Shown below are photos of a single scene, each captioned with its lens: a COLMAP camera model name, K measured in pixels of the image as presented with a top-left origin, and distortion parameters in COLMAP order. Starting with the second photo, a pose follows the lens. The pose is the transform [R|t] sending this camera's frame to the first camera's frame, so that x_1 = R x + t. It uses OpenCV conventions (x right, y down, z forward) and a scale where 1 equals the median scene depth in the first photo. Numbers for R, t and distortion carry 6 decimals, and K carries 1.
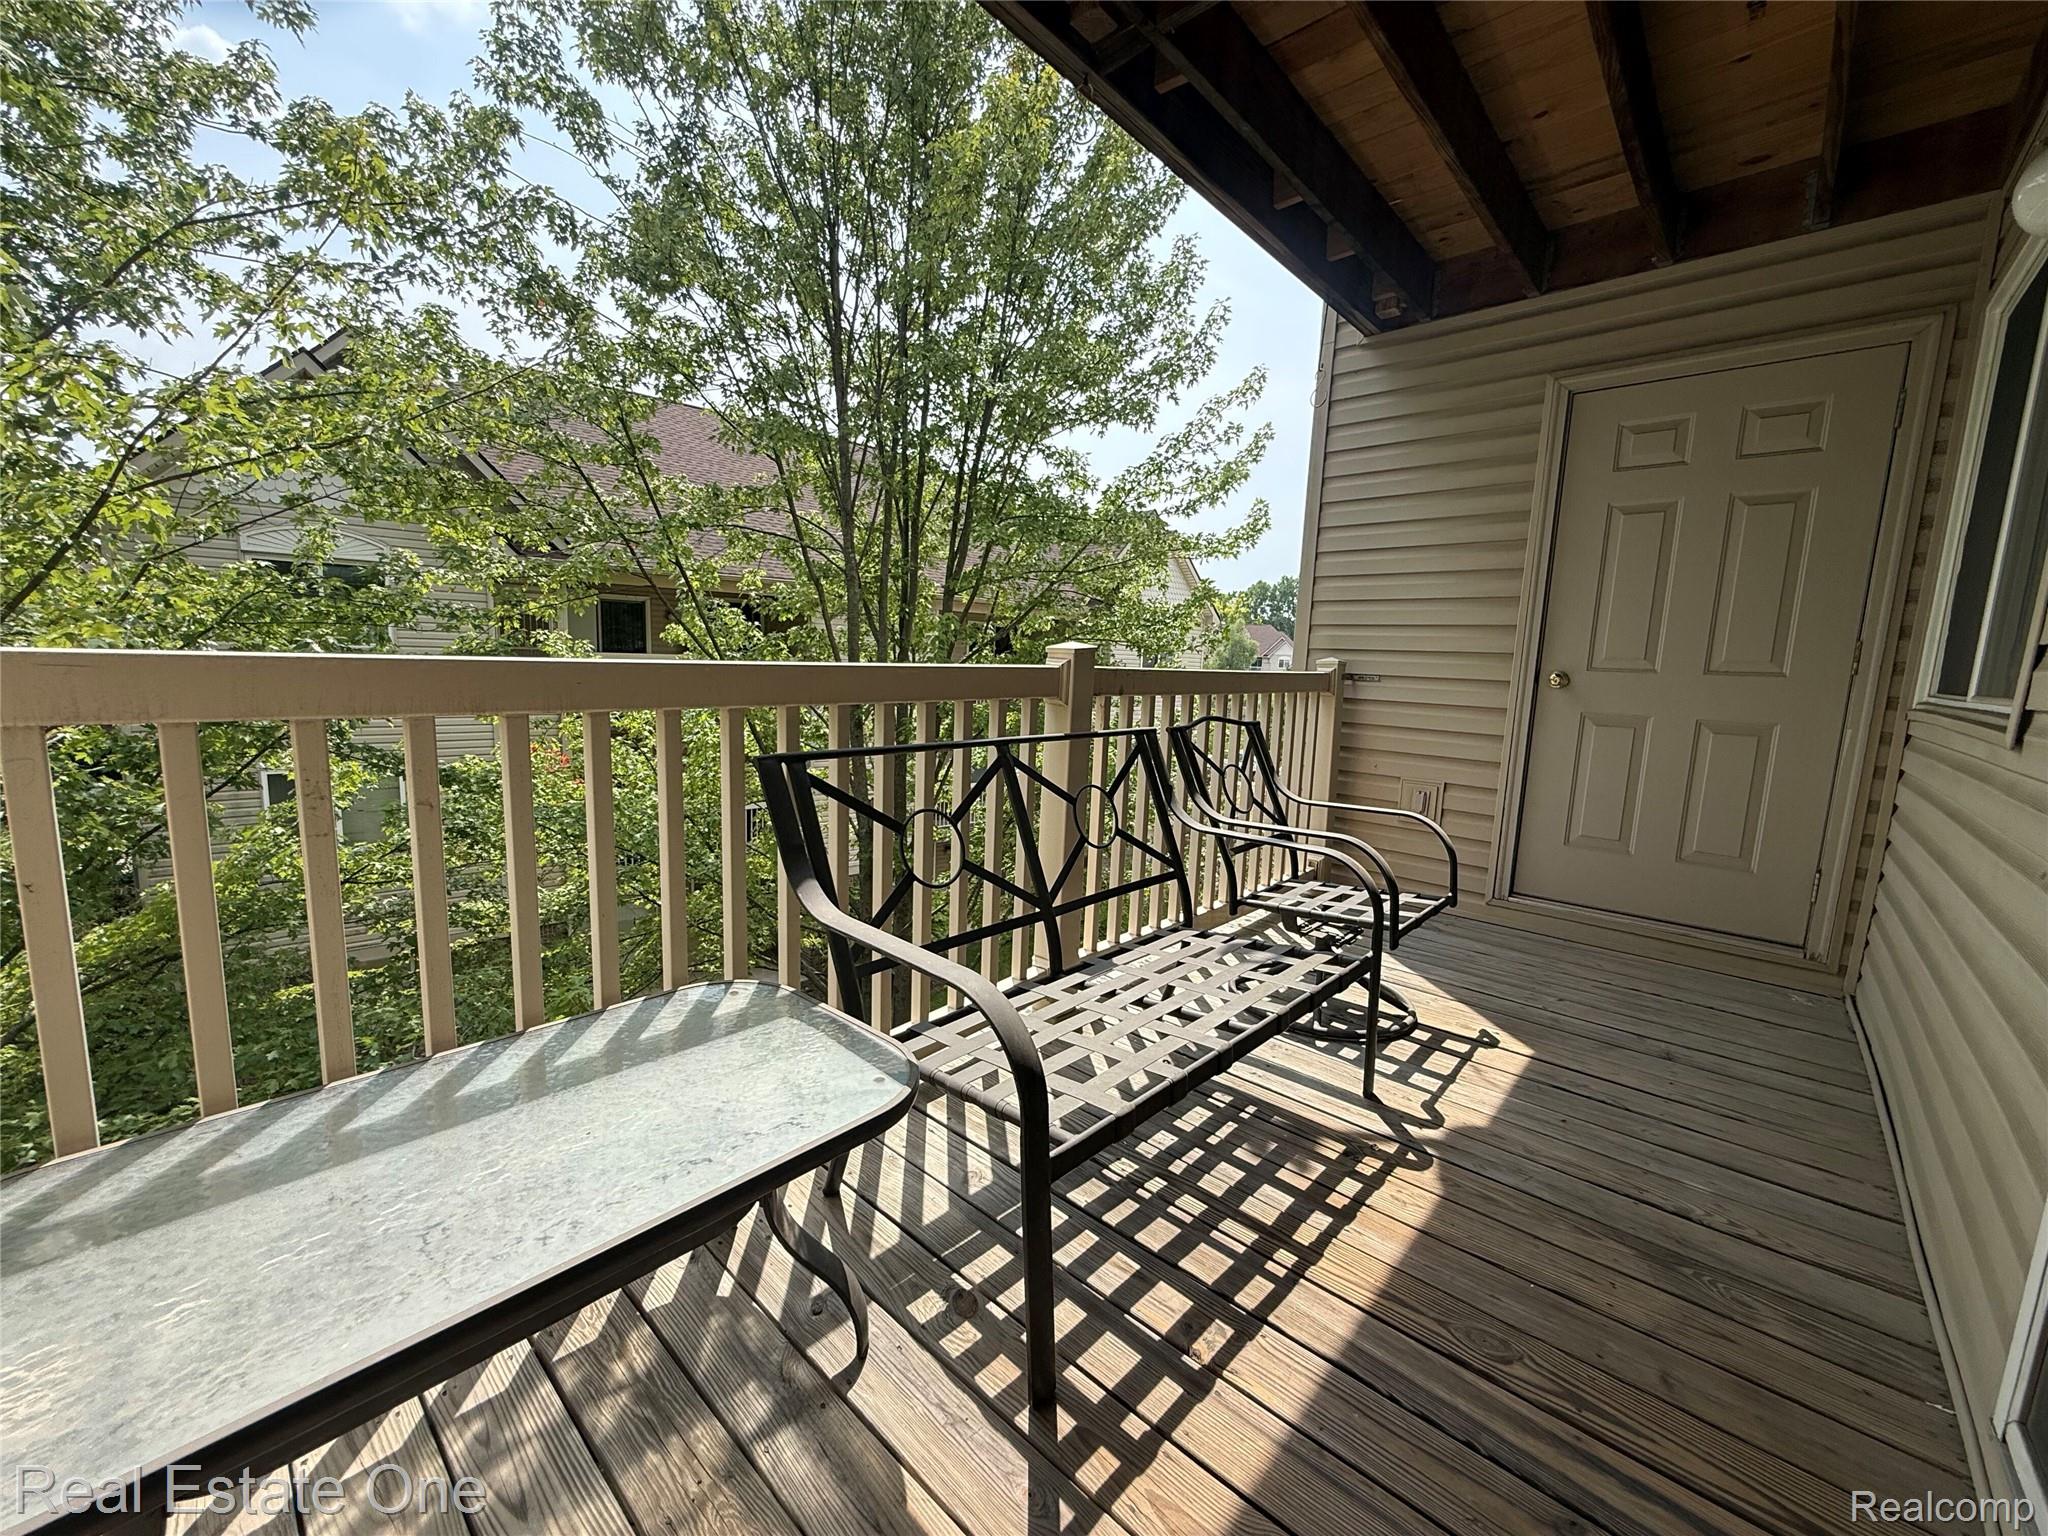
lens RADIAL K [[808.1, 0, 1020.8], [0, 808.1, 771.9], [0, 0, 1]] dist [-0.001623, 0.000041]
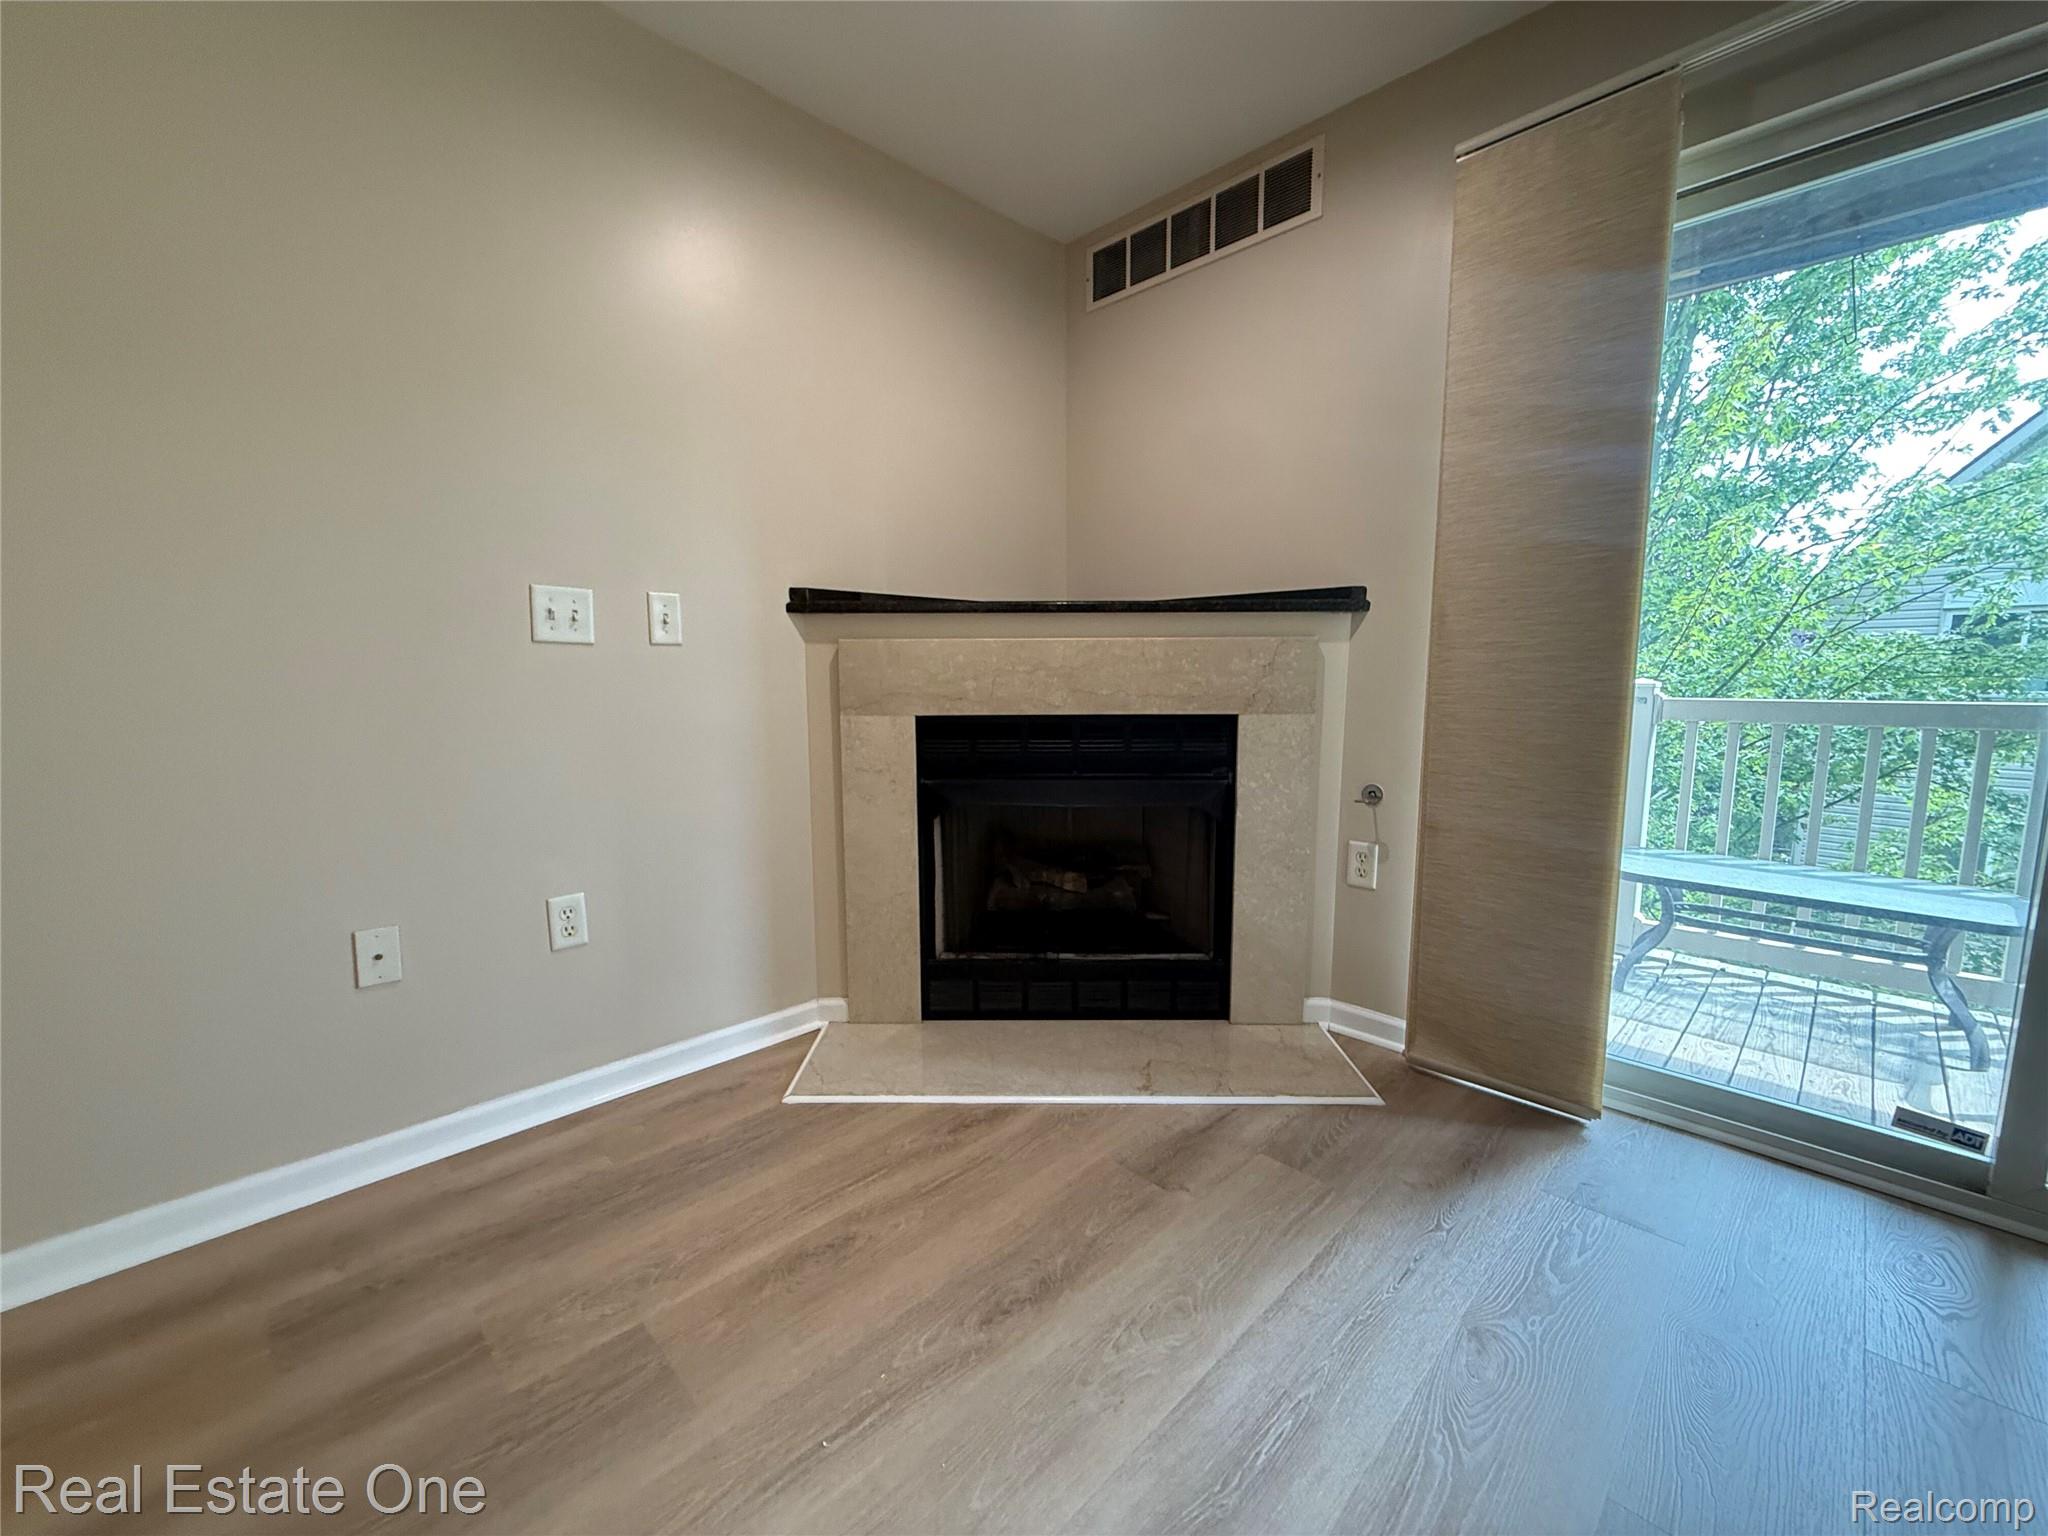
lens RADIAL K [[808.1, 0, 1020.8], [0, 808.1, 771.9], [0, 0, 1]] dist [-0.001623, 0.000041]
pose [[-0.053808, 0.098415, -0.993690, 0.473465], [-0.151476, 0.982810, 0.105540, 0.043777], [0.986995, 0.156199, -0.037976, -0.342861]]
